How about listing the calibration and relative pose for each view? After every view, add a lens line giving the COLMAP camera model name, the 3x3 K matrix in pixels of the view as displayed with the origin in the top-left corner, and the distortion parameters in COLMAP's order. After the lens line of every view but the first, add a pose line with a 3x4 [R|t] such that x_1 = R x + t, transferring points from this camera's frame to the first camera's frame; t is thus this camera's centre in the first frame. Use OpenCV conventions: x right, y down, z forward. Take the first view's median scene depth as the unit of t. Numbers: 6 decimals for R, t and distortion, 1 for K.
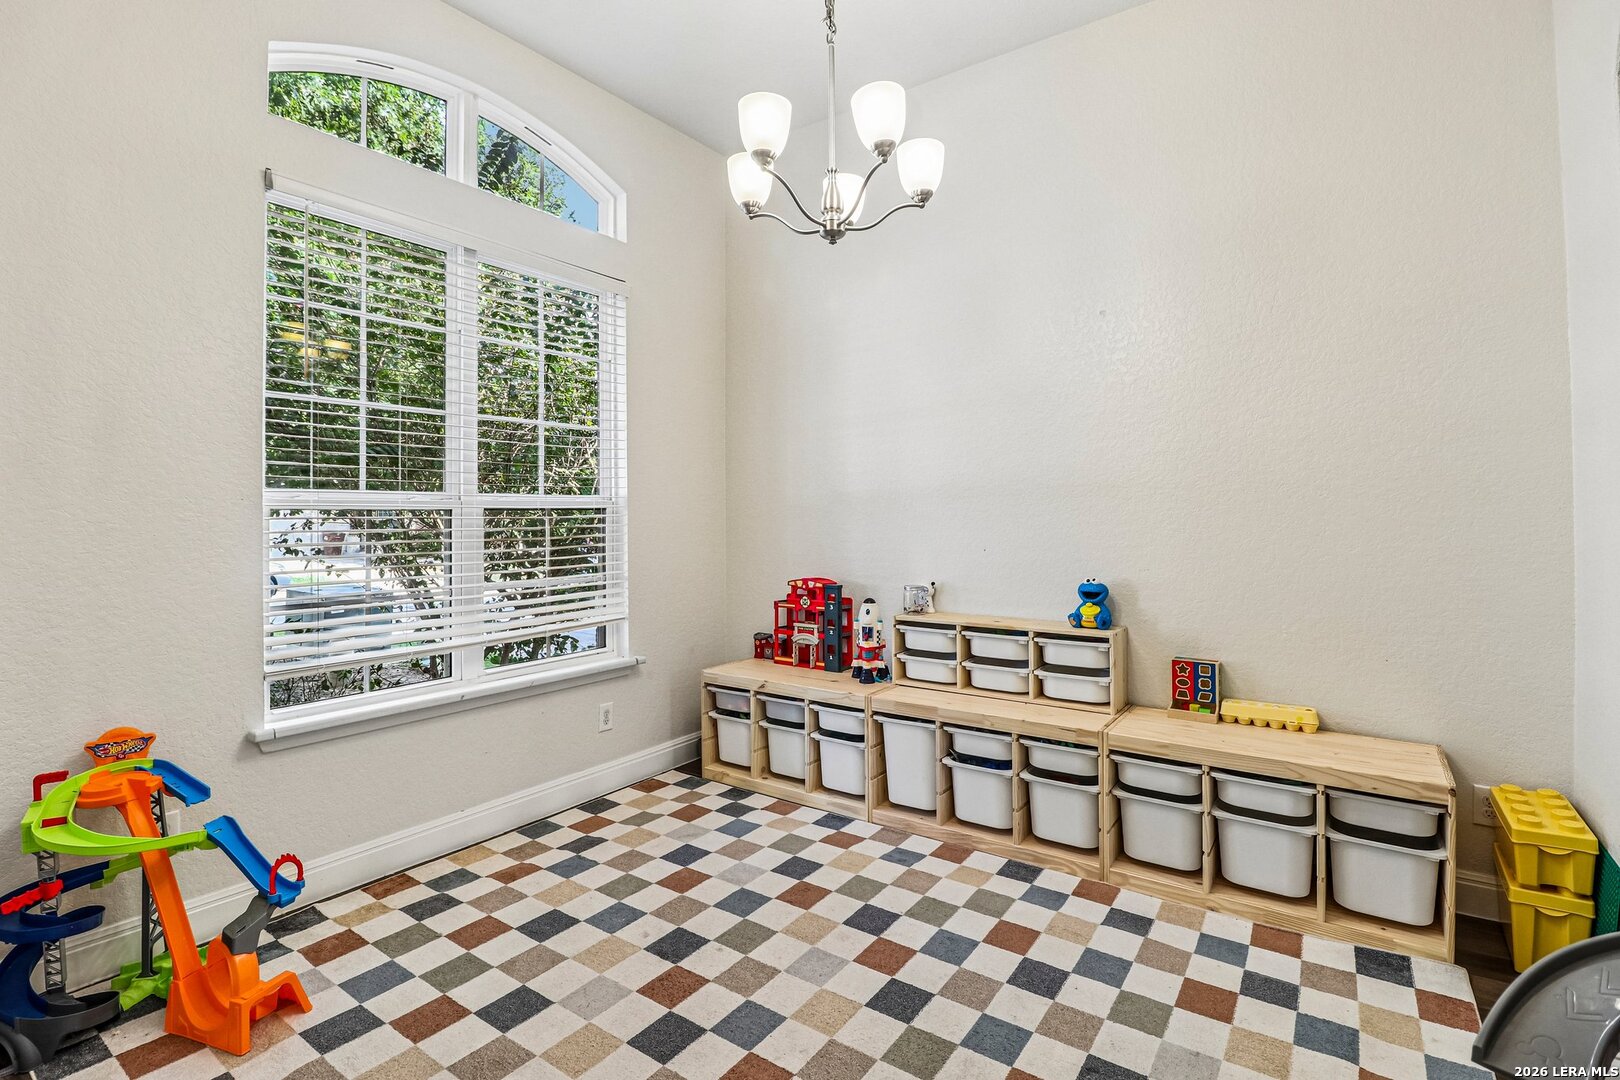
lens RADIAL K [[759.9, 0, 808.2], [0, 759.9, 495.3], [0, 0, 1]] dist [0.000939, -0.013247]
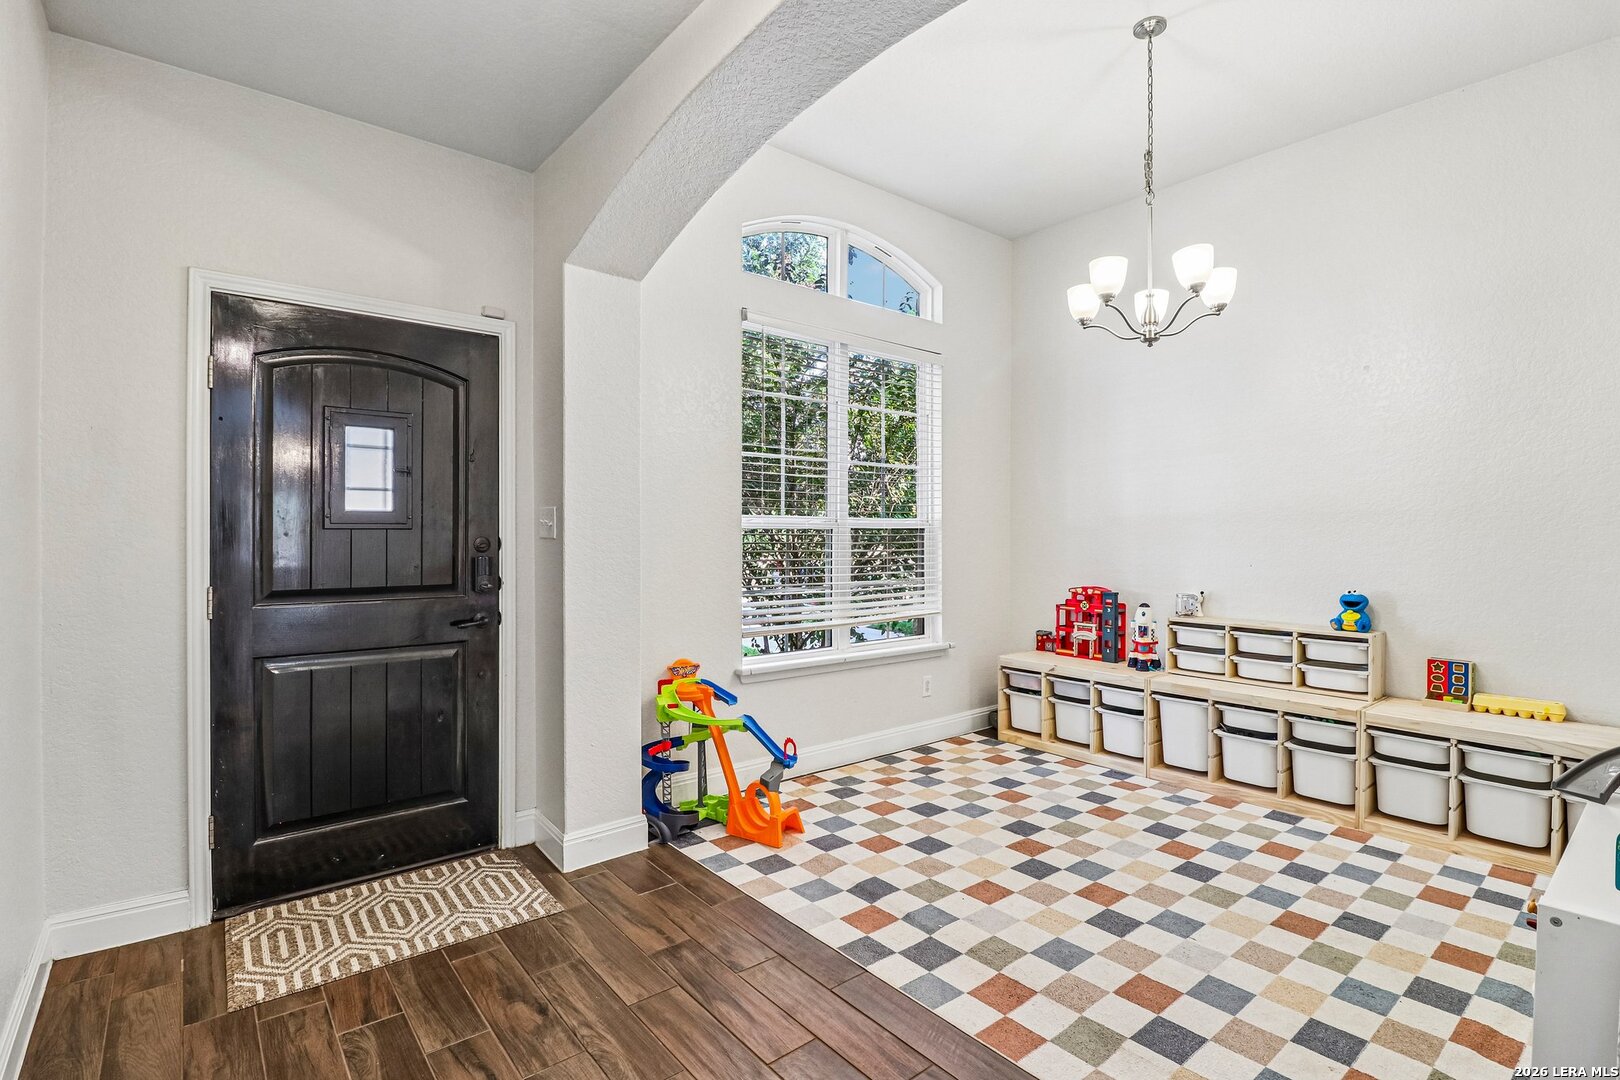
lens RADIAL K [[752.7, 0, 803.8], [0, 752.7, 528.5], [0, 0, 1]] dist [0.000682, -0.014342]
pose [[0.963038, 0.007818, -0.269251, -0.152343], [-0.002569, 0.999800, 0.019843, -0.010533], [0.269352, -0.018418, 0.962866, -0.394352]]
